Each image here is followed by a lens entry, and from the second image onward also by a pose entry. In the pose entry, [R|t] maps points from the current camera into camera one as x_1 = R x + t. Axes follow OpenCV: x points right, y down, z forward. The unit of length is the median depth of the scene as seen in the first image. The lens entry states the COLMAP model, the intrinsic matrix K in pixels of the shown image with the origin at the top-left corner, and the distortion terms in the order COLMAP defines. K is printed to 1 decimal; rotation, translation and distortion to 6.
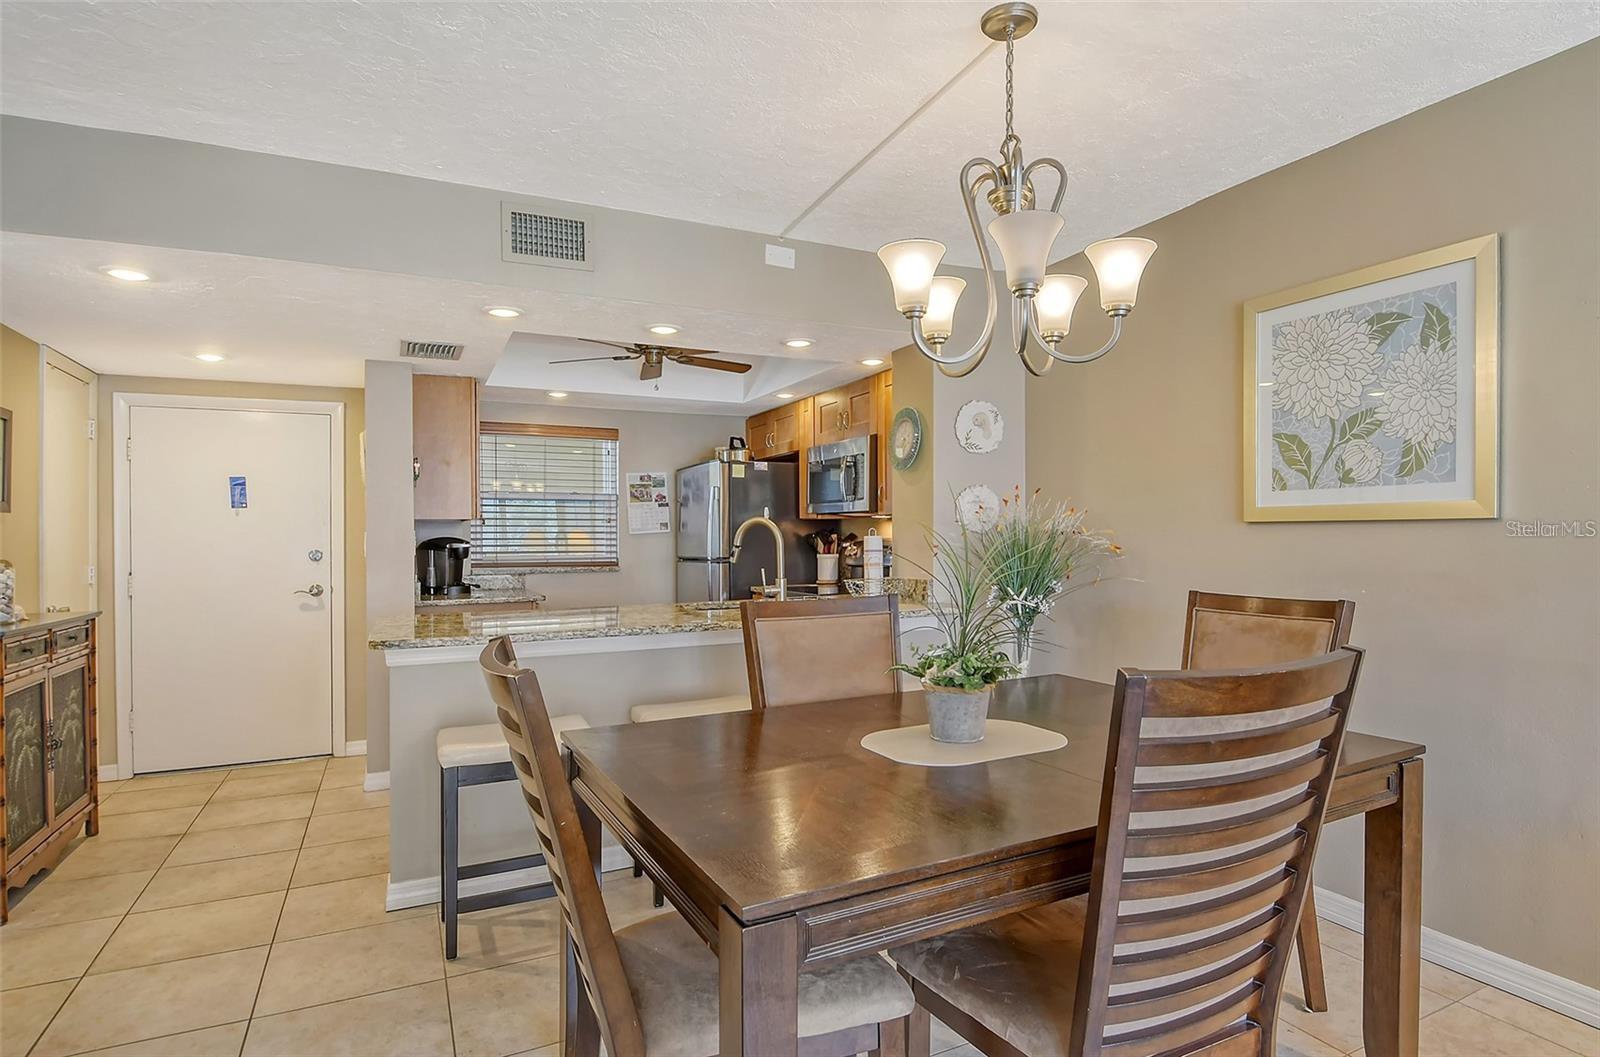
lens RADIAL K [[852.2, 0, 837.7], [0, 852.2, 534.3], [0, 0, 1]] dist [-0.006246, -0.002365]
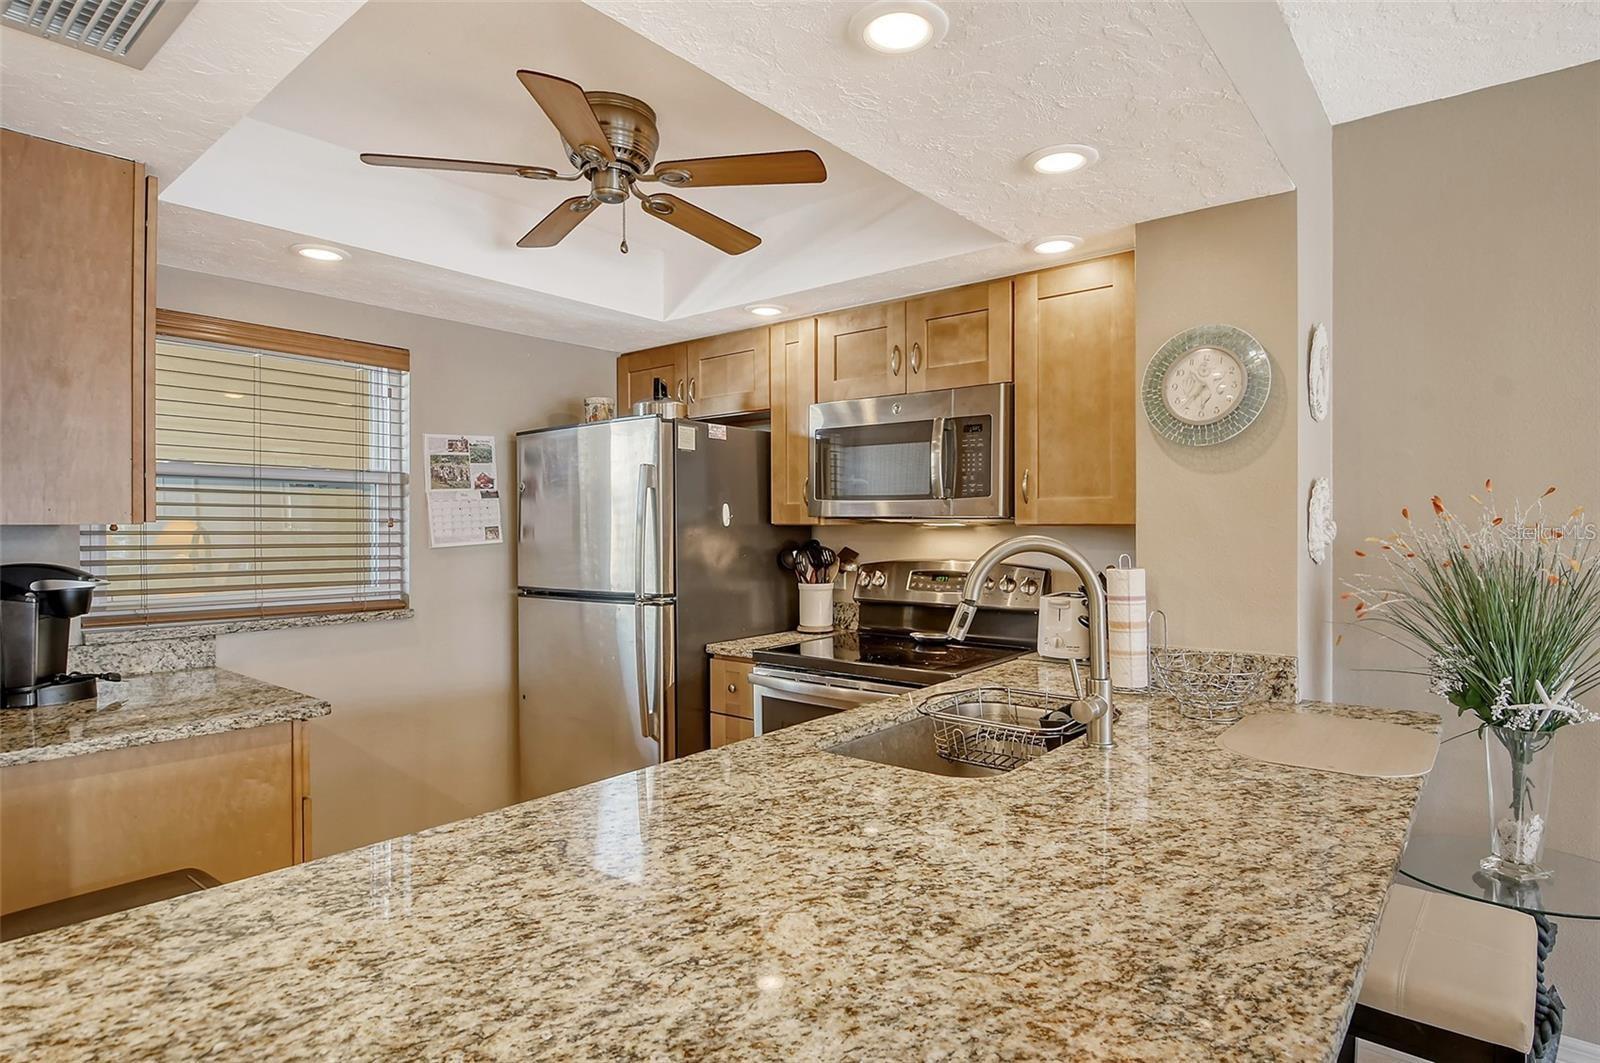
lens RADIAL K [[853.8, 0, 798.7], [0, 853.8, 529.3], [0, 0, 1]] dist [0.005638, -0.006139]
pose [[0.923159, 0.005635, 0.384377, -0.269053], [-0.007823, 0.999961, 0.004130, -0.018112], [-0.384339, -0.006820, 0.923167, 0.468146]]
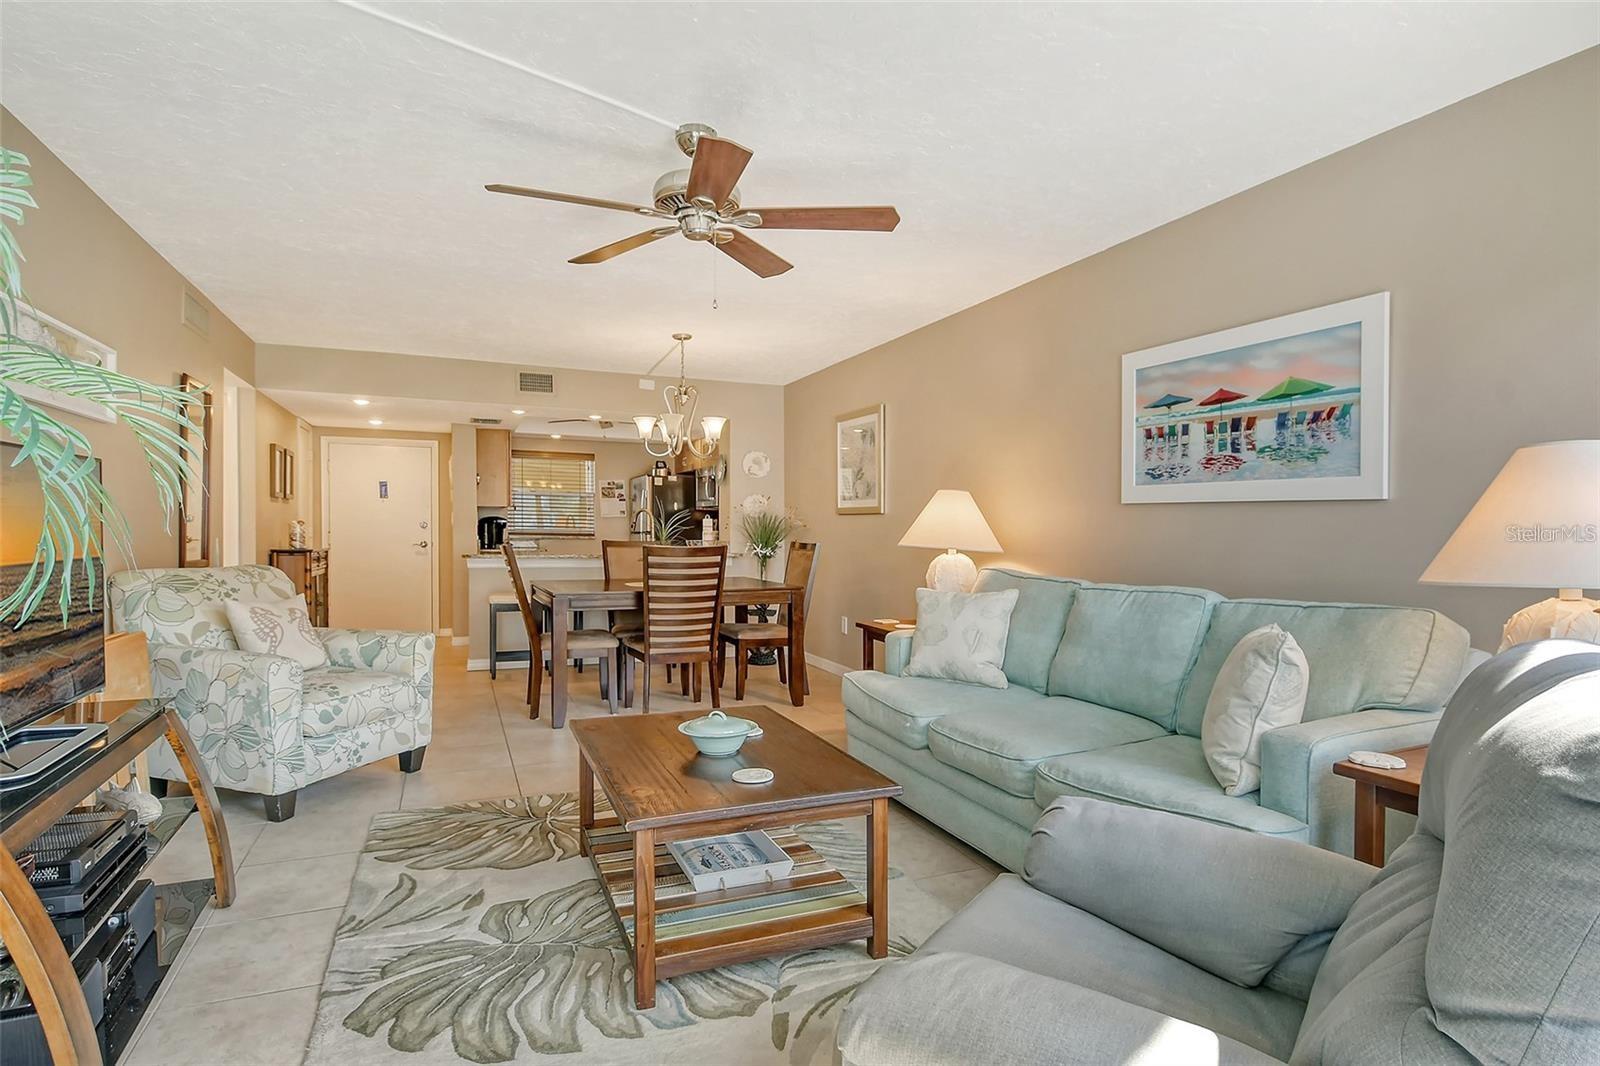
lens RADIAL K [[853.8, 0, 820.8], [0, 853.8, 571.5], [0, 0, 1]] dist [0.005638, -0.006139]
pose [[0.997370, 0.023780, -0.068465, 0.342208], [-0.020301, 0.998489, 0.051065, 0.013296], [0.069576, -0.049540, 0.996346, -0.727117]]
